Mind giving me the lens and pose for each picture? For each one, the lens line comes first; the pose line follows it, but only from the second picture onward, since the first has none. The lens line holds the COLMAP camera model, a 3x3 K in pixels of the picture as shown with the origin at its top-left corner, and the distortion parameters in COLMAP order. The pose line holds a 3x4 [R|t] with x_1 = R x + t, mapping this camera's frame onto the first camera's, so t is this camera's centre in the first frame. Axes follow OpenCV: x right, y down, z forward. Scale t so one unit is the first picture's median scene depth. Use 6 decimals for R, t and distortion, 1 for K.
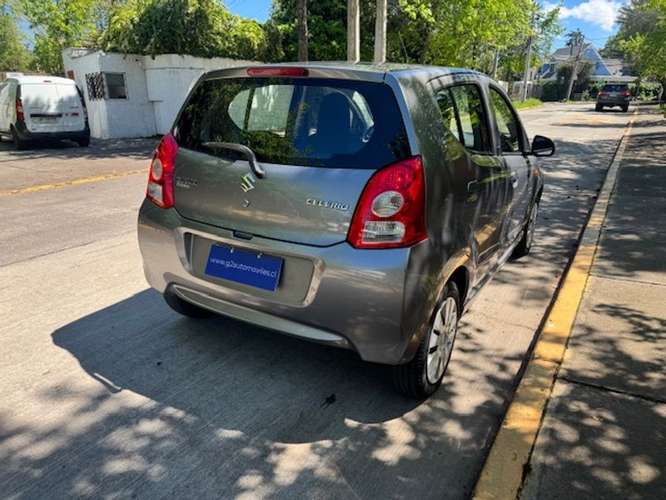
lens RADIAL K [[477.0, 0, 332.7], [0, 477.0, 250.1], [0, 0, 1]] dist [0.006522, -0.009522]
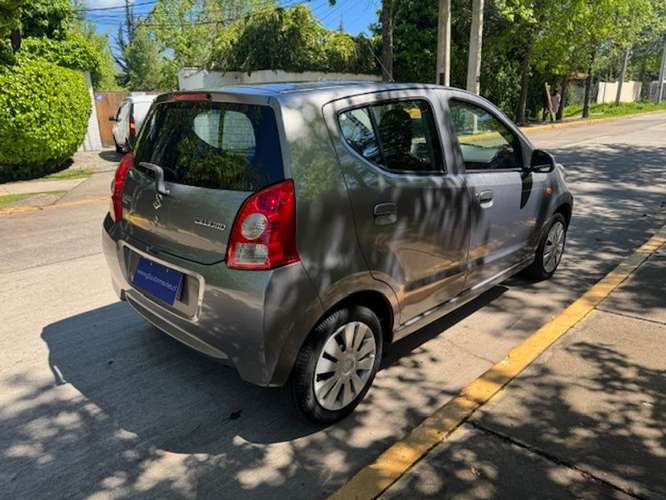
lens RADIAL K [[477.0, 0, 329.4], [0, 477.0, 246.4], [0, 0, 1]] dist [0.006522, -0.009522]
pose [[0.971692, 0.040071, -0.232827, 0.341882], [-0.045336, 0.998822, -0.017307, -0.030238], [0.231859, 0.027373, 0.972364, 0.038251]]
